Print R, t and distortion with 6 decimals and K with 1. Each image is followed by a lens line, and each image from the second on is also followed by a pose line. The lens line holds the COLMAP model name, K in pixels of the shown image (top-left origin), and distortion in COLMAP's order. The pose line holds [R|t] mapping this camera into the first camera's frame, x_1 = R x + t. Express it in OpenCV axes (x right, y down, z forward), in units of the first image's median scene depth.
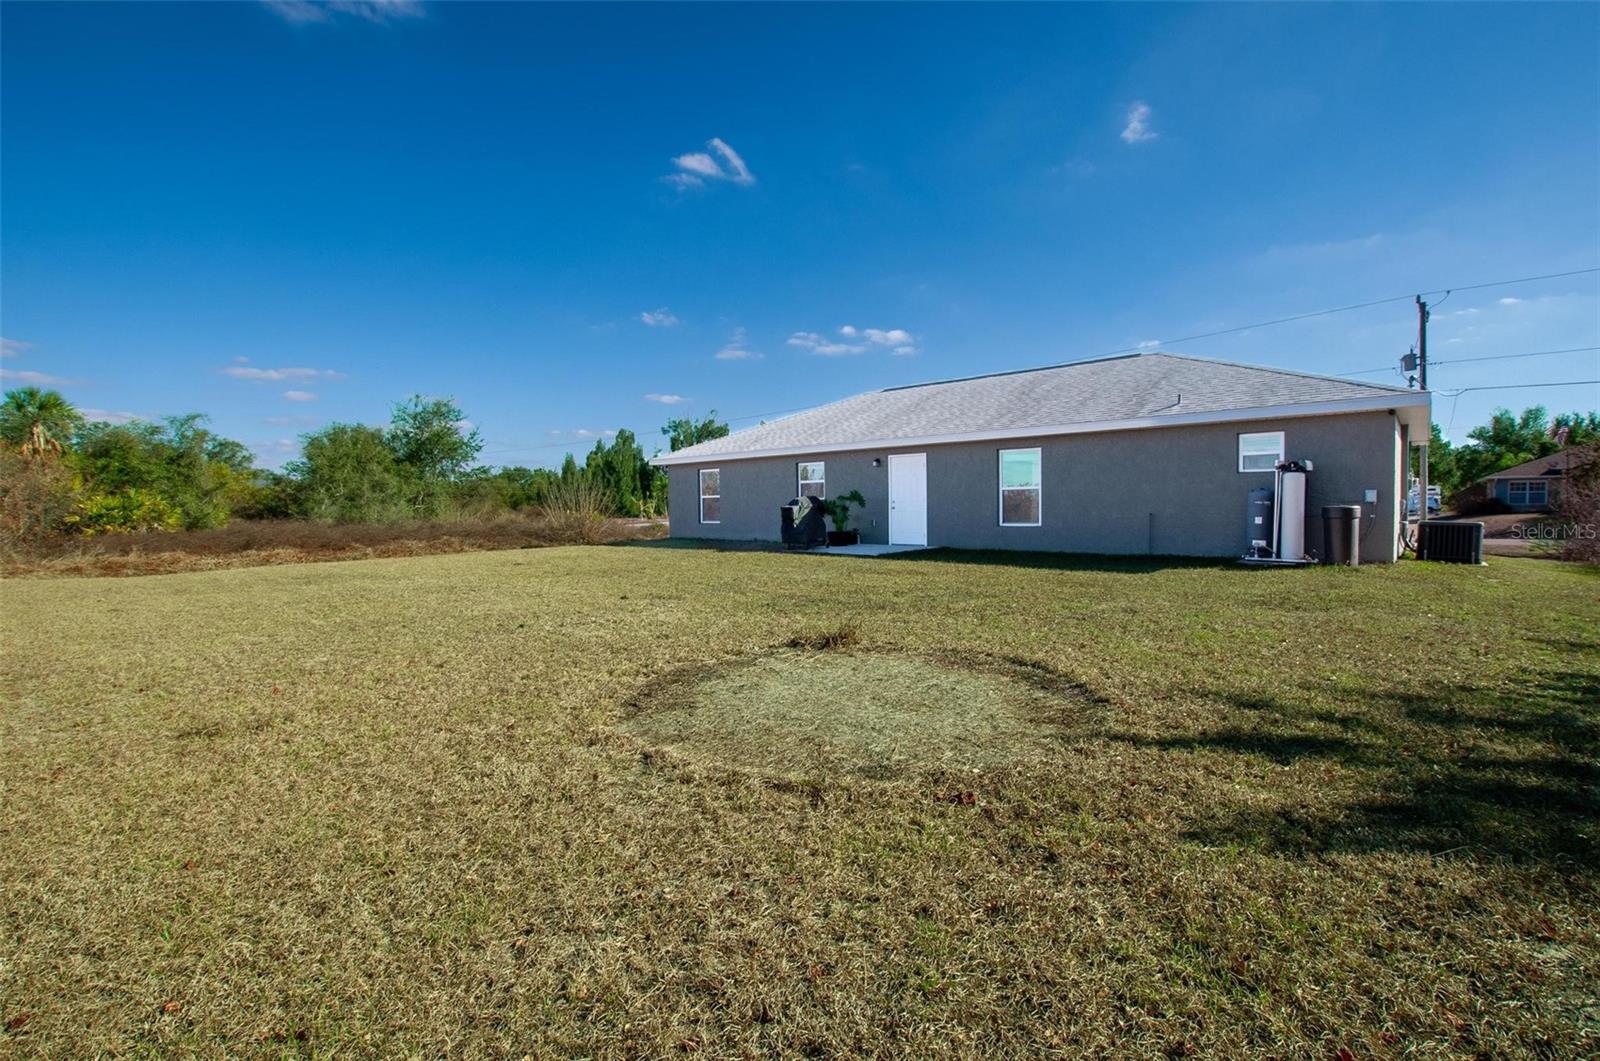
lens RADIAL K [[712.6, 0, 801.2], [0, 712.6, 528.9], [0, 0, 1]] dist [-0.026241, 0.000879]
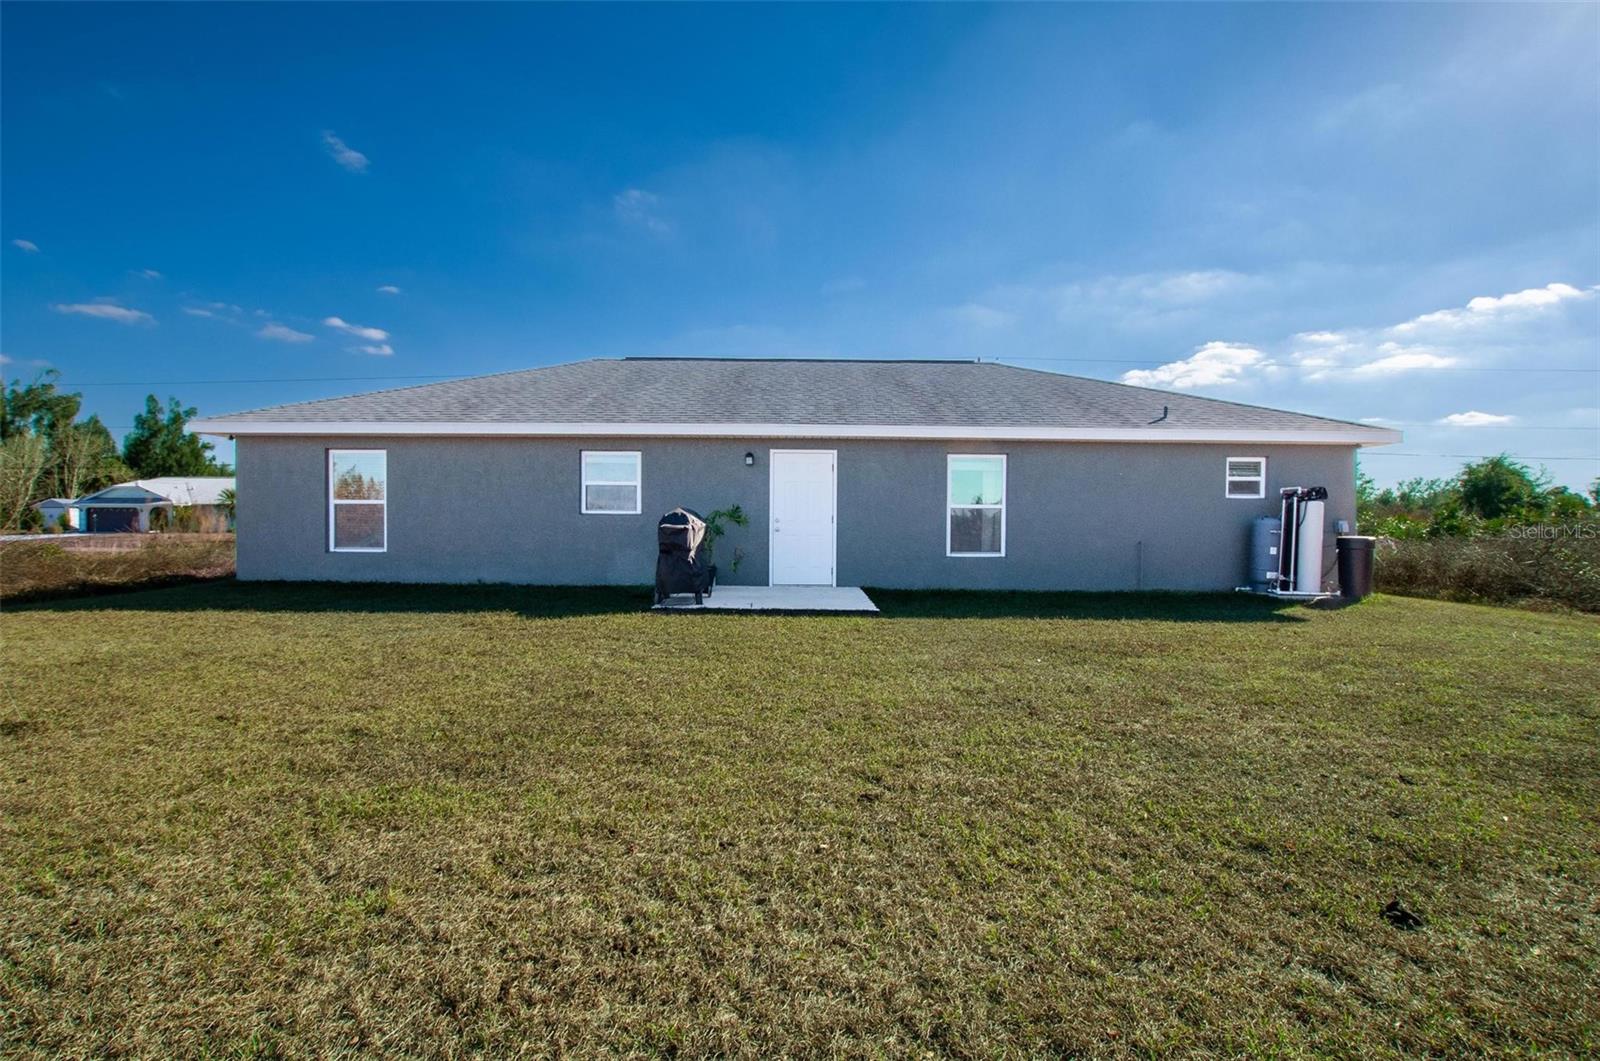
lens RADIAL K [[712.6, 0, 799.0], [0, 712.6, 534.7], [0, 0, 1]] dist [-0.026241, 0.000879]
pose [[0.740897, 0.007493, 0.671577, -0.313390], [0.003905, 0.999873, -0.015465, -0.015582], [-0.671608, 0.014080, 0.740773, 0.530783]]
